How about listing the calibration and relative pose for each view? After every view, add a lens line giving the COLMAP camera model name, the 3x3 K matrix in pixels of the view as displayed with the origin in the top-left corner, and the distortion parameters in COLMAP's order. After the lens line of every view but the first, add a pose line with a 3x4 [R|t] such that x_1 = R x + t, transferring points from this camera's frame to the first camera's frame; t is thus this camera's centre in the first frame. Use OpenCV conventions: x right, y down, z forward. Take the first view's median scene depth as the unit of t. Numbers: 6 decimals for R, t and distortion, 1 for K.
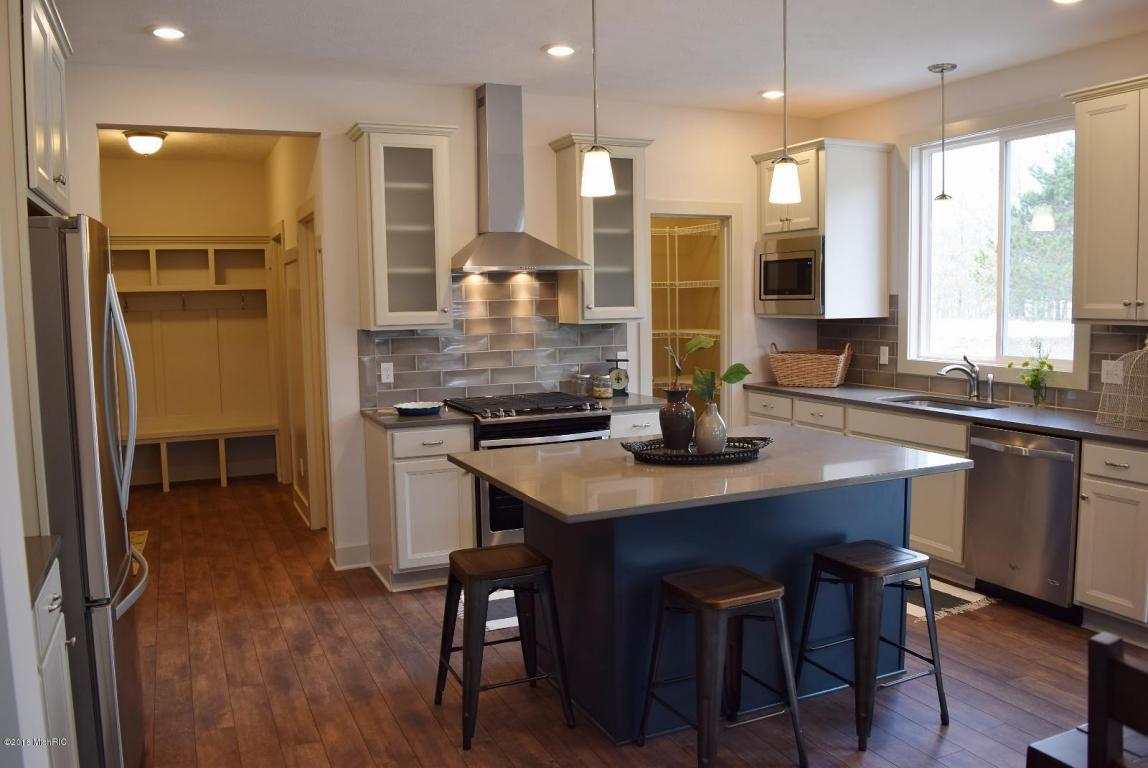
lens RADIAL K [[903.1, 0, 578.3], [0, 903.1, 386.5], [0, 0, 1]] dist [-0.088212, 0.000119]
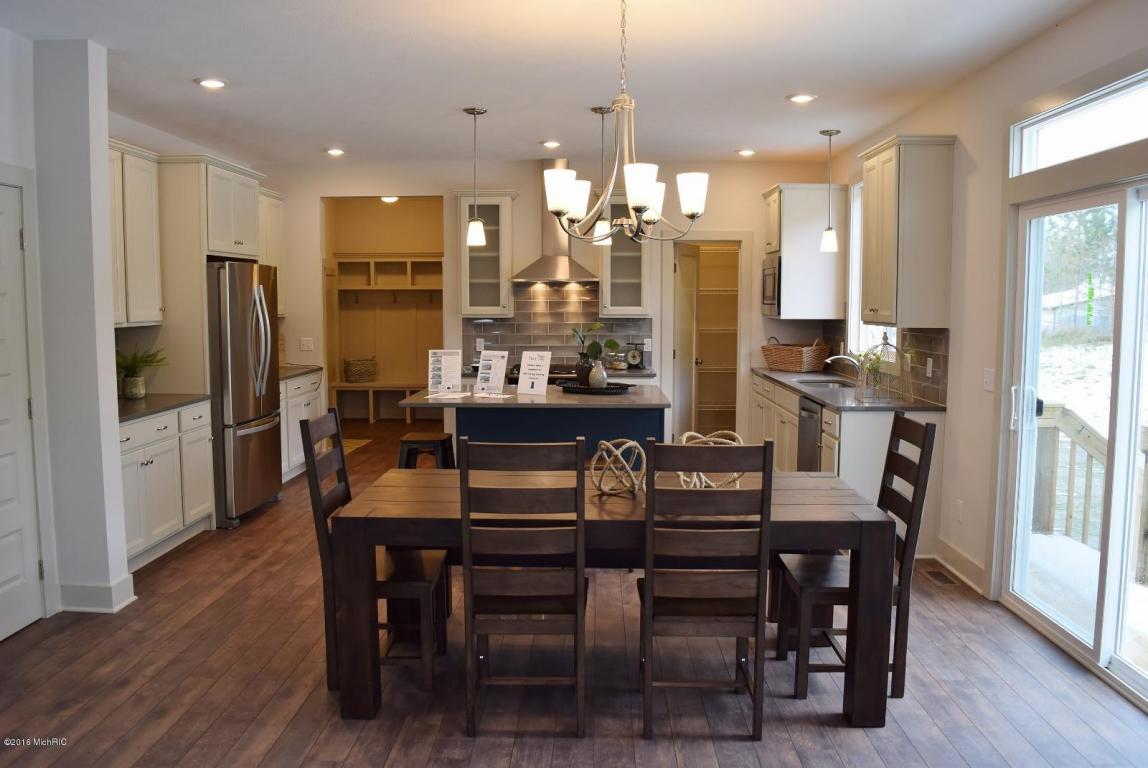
lens RADIAL K [[903.1, 0, 566.9], [0, 903.1, 382.6], [0, 0, 1]] dist [-0.088212, 0.000119]
pose [[0.898956, 0.057222, -0.434285, 0.591474], [-0.057820, 0.998257, 0.011845, 0.022059], [0.434206, 0.014462, 0.900698, -0.346019]]
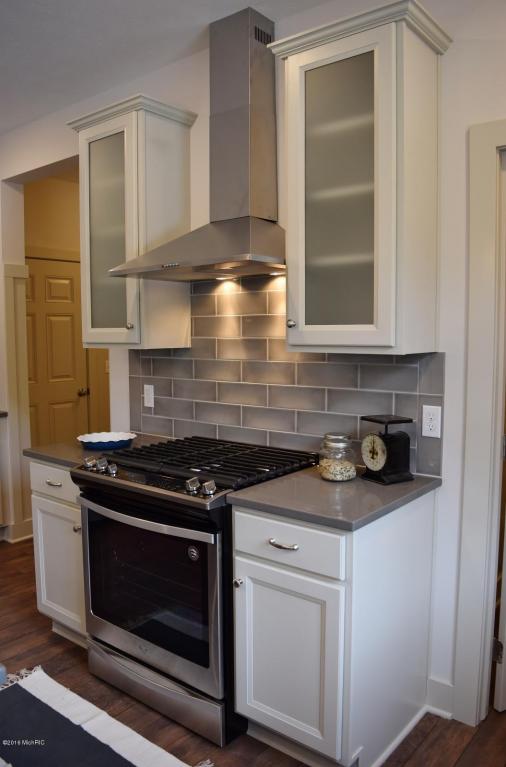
lens RADIAL K [[603.4, 0, 253.8], [0, 603.4, 382.7], [0, 0, 1]] dist [-0.088212, 0.000119]
pose [[0.453413, 0.090985, -0.886645, 0.354178], [-0.086719, 0.994560, 0.057712, -0.069605], [0.887072, 0.050721, 0.458836, 0.781408]]
